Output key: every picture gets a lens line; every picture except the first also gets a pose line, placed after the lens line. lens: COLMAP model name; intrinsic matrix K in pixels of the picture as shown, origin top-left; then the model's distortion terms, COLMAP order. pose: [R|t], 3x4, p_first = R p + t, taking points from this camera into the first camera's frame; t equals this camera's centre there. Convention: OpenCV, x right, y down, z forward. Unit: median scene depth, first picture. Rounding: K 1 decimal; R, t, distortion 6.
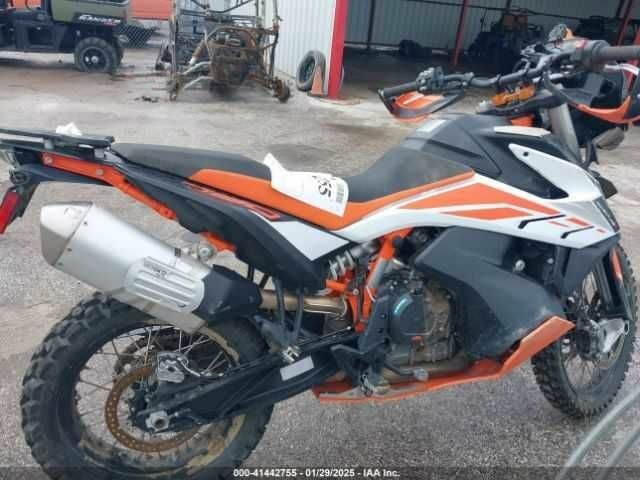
lens RADIAL K [[504.1, 0, 318.7], [0, 504.1, 251.8], [0, 0, 1]] dist [0.052112, -0.082298]
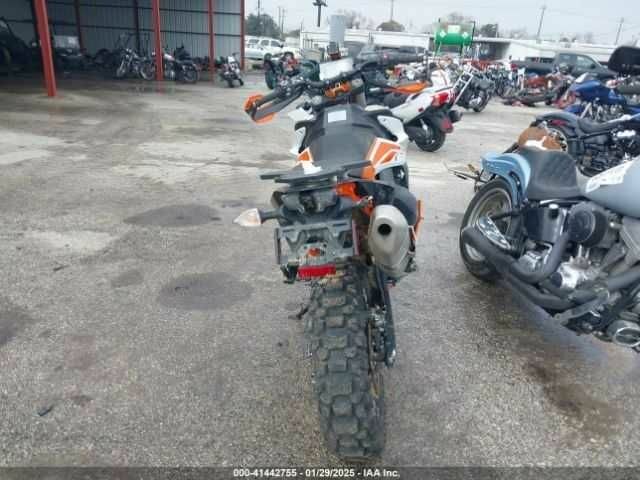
lens RADIAL K [[504.1, 0, 318.7], [0, 504.1, 251.8], [0, 0, 1]] dist [0.052112, -0.082298]
pose [[0.441596, -0.397947, 0.804134, -1.230875], [0.384228, 0.893791, 0.231314, -0.269199], [-0.810779, 0.206823, 0.547596, 0.316608]]
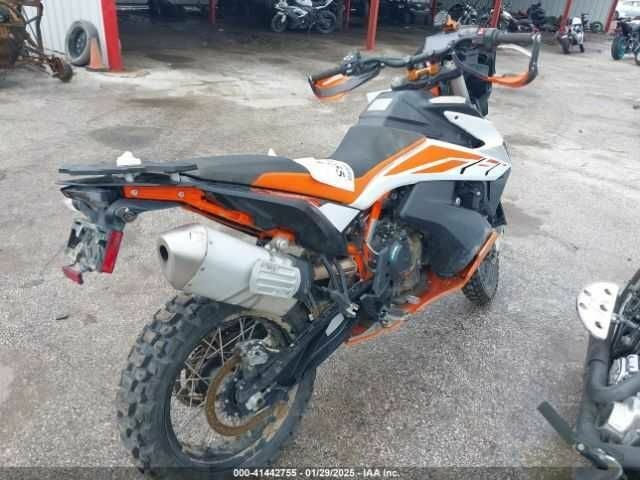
lens RADIAL K [[504.1, 0, 318.7], [0, 504.1, 251.8], [0, 0, 1]] dist [0.052112, -0.082298]
pose [[0.890424, -0.243319, 0.384632, -0.492664], [0.212926, 0.969615, 0.120457, -0.086457], [-0.402254, -0.025360, 0.915177, -0.074915]]
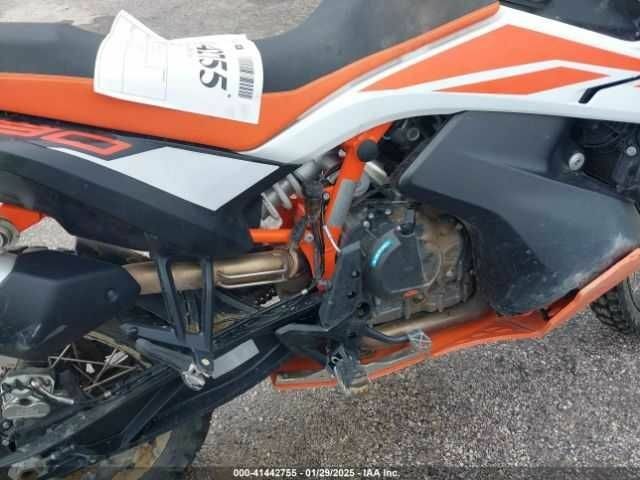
lens RADIAL K [[504.1, 0, 318.7], [0, 504.1, 251.8], [0, 0, 1]] dist [0.052112, -0.082298]
pose [[0.993473, -0.100857, -0.053293, 0.118980], [0.112013, 0.950882, 0.288577, -0.082741], [0.021570, -0.292662, 0.955973, 0.403884]]
